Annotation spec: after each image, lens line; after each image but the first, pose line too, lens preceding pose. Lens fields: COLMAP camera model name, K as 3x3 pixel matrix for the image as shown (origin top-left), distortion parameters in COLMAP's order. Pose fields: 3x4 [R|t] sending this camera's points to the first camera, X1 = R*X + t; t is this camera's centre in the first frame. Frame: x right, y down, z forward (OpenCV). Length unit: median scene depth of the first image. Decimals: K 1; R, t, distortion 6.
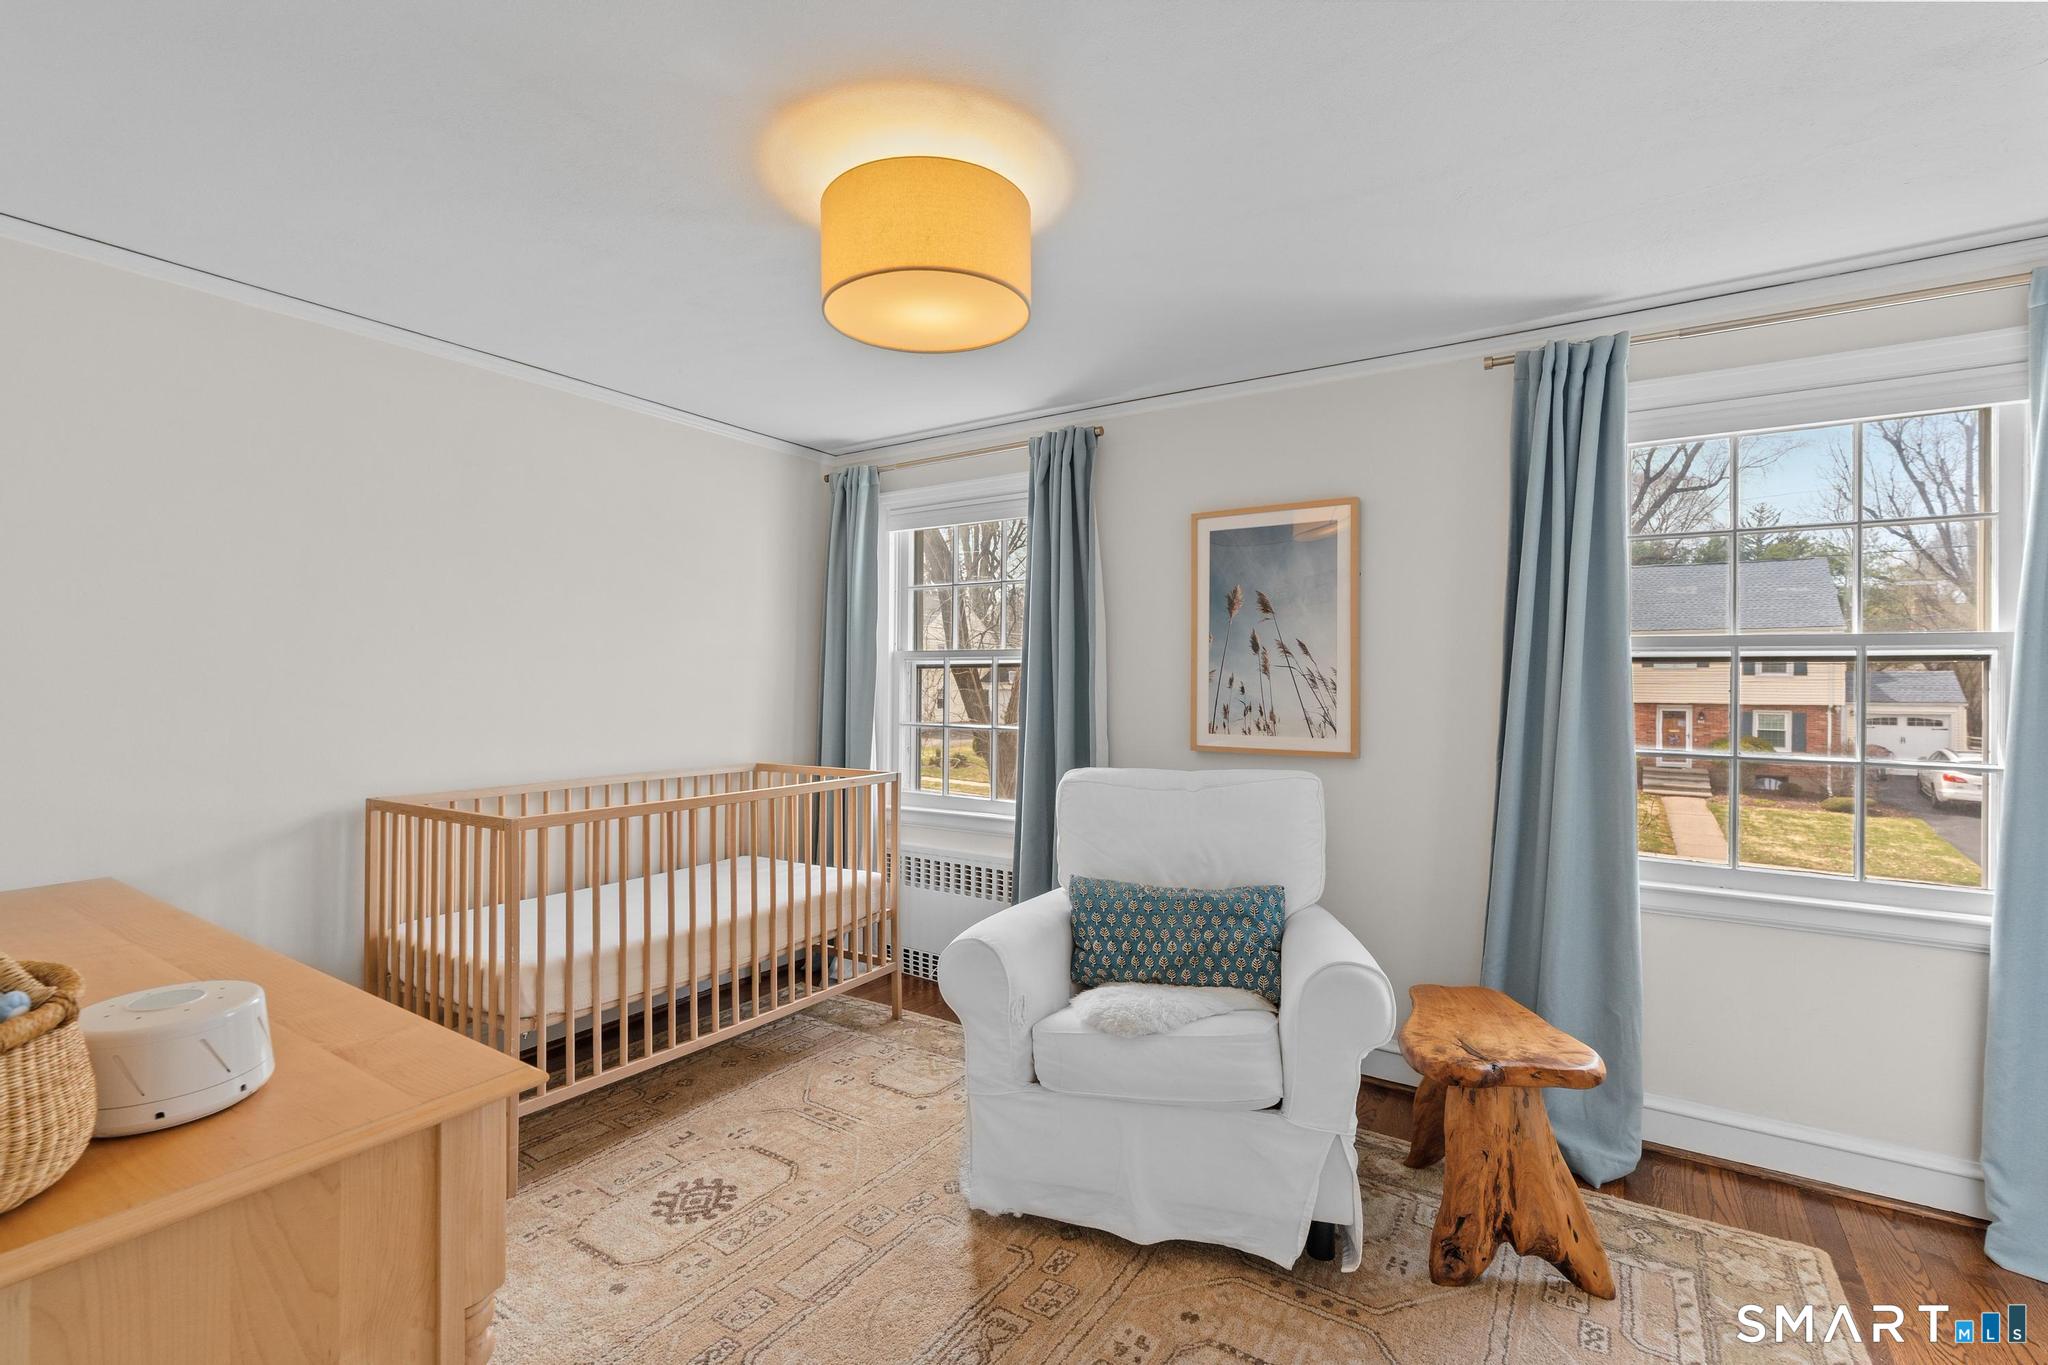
lens RADIAL K [[926.1, 0, 1024.5], [0, 926.1, 683.5], [0, 0, 1]] dist [-0.011264, 0.004105]
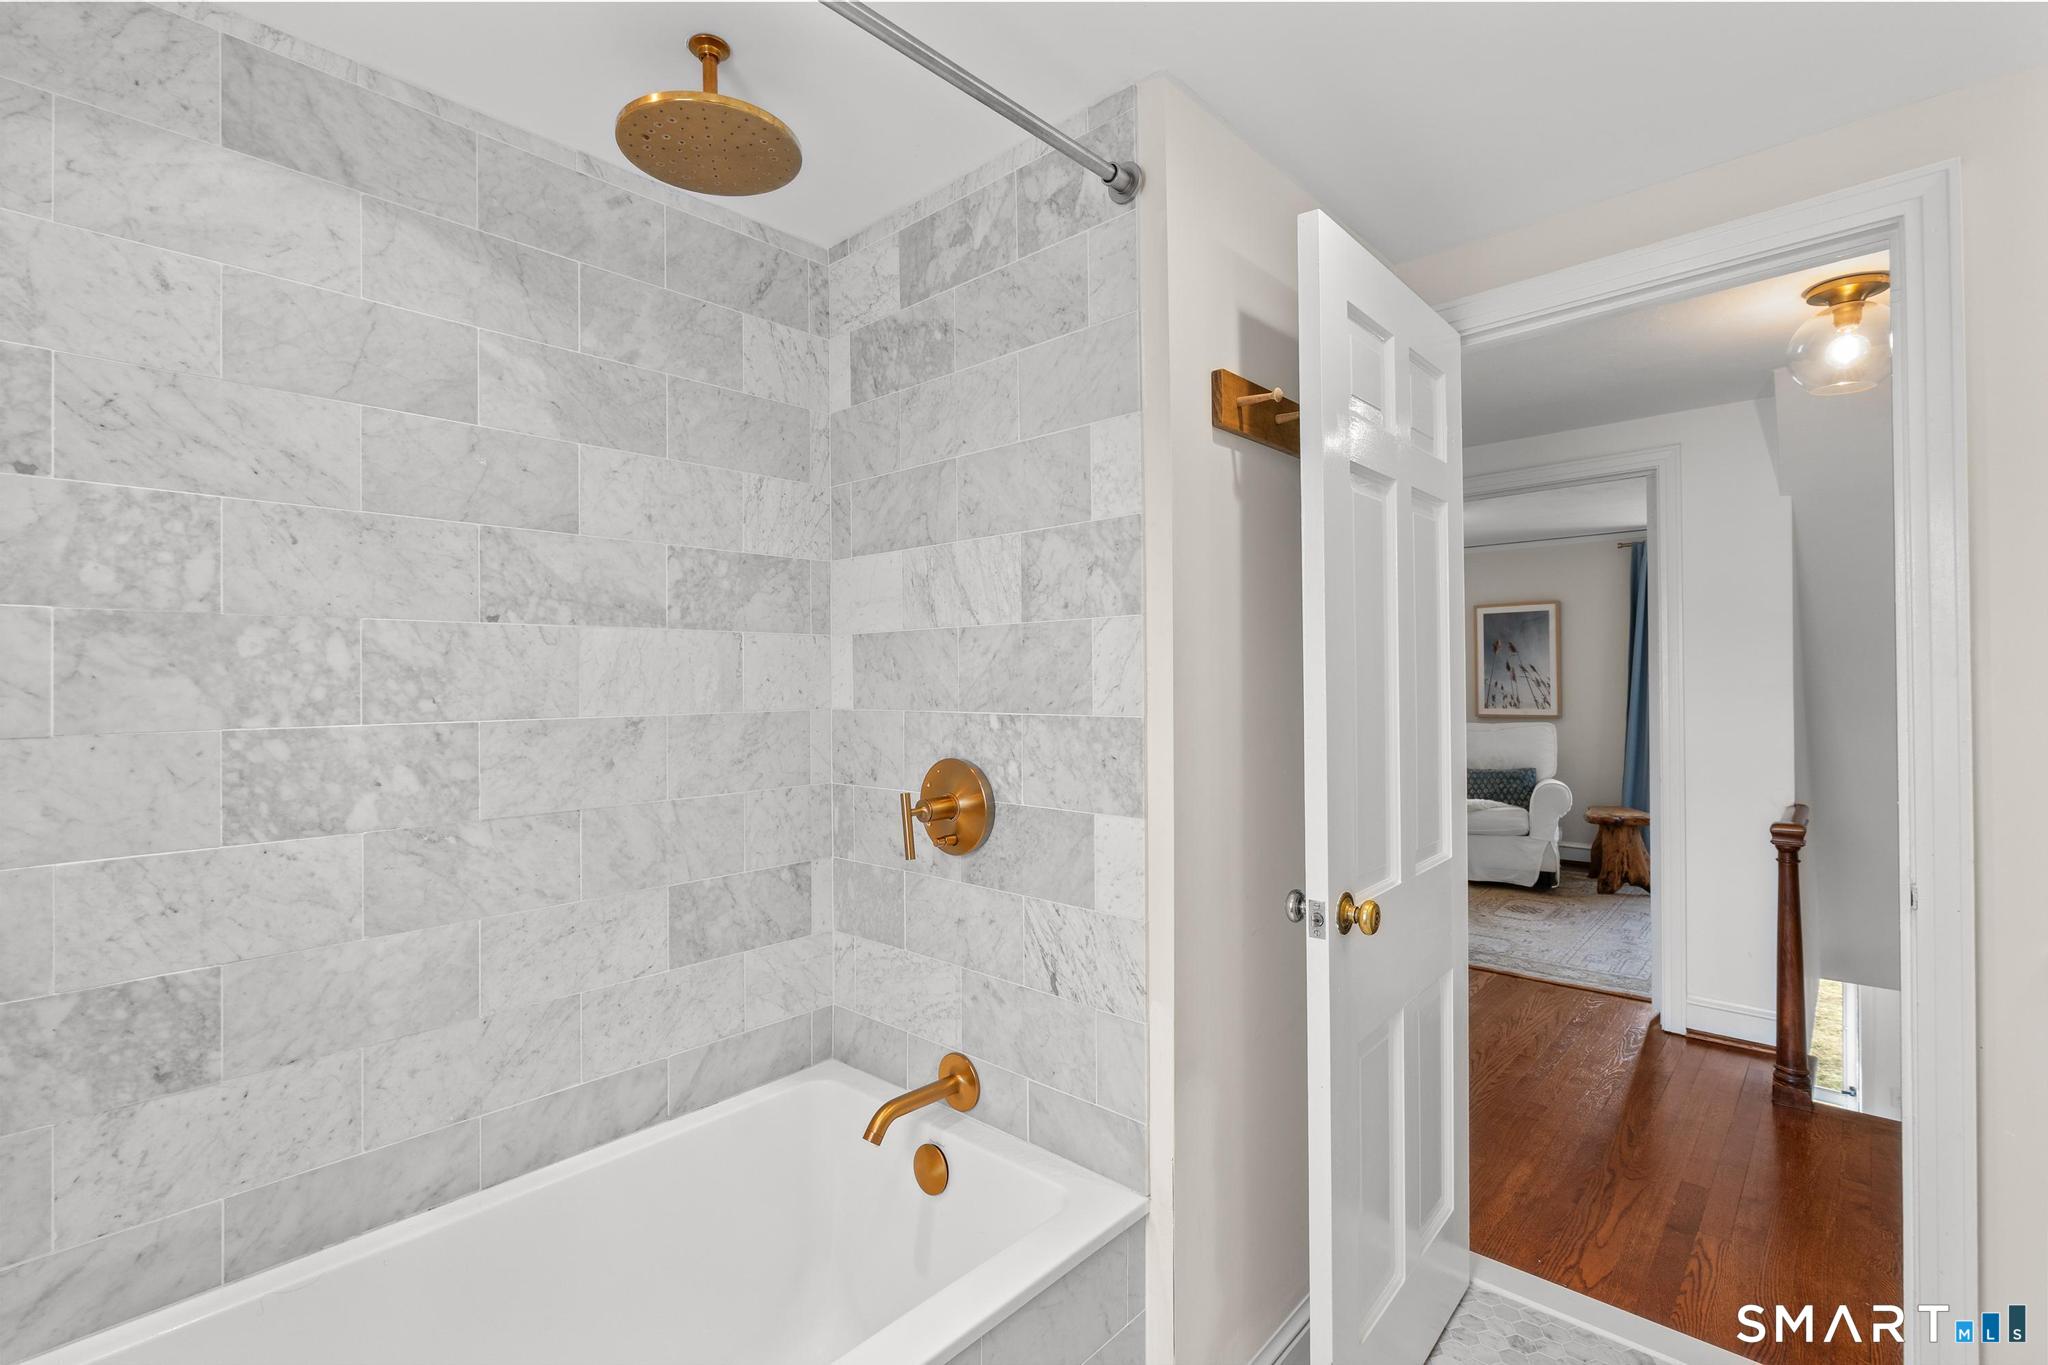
lens RADIAL K [[926.1, 0, 1020.4], [0, 926.1, 683.4], [0, 0, 1]] dist [-0.011264, 0.004105]
pose [[0.986815, -0.018840, -0.160752, -0.536601], [0.018727, 0.999822, -0.002217, -0.019839], [0.160765, -0.000823, 0.986992, -1.329971]]
